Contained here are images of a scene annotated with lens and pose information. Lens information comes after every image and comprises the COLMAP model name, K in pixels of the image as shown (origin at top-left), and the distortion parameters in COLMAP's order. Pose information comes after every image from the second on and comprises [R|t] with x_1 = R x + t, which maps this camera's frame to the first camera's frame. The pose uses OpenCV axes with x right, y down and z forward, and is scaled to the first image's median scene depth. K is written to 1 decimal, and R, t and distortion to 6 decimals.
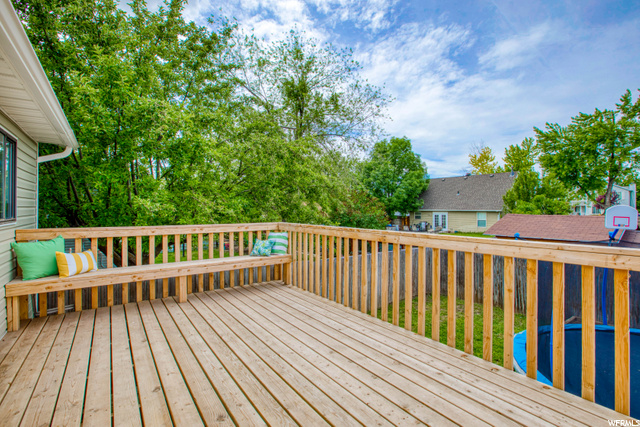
lens RADIAL K [[297.8, 0, 324.4], [0, 297.8, 211.7], [0, 0, 1]] dist [-0.029482, 0.000921]
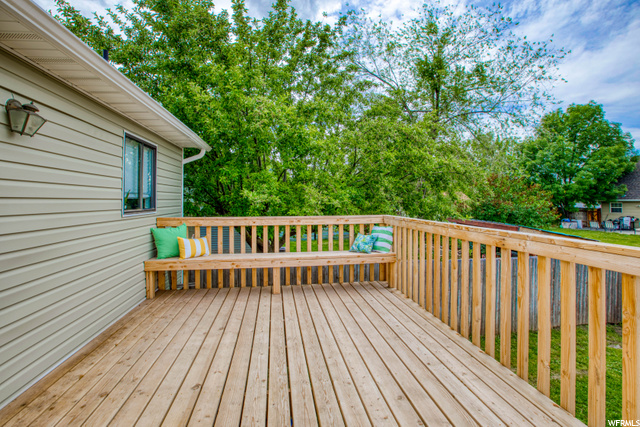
lens RADIAL K [[300.6, 0, 310.3], [0, 300.6, 201.1], [0, 0, 1]] dist [-0.051044, 0.022274]
pose [[0.871798, -0.004801, -0.489842, 0.087081], [0.001912, 0.999978, -0.006398, 0.000298], [0.489862, 0.004641, 0.871788, 0.123958]]
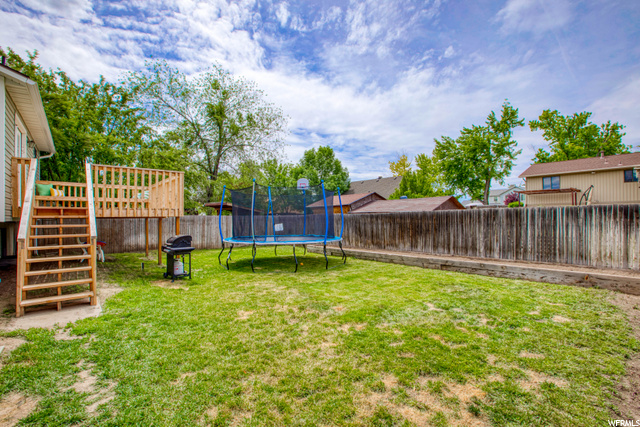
lens RADIAL K [[294.0, 0, 319.0], [0, 294.0, 216.8], [0, 0, 1]] dist [-0.010501, 0.000143]
pose [[0.997215, -0.006478, 0.074293, 0.980462], [0.006884, 0.999963, -0.005212, 0.286952], [-0.074256, 0.005709, 0.997223, -1.336683]]
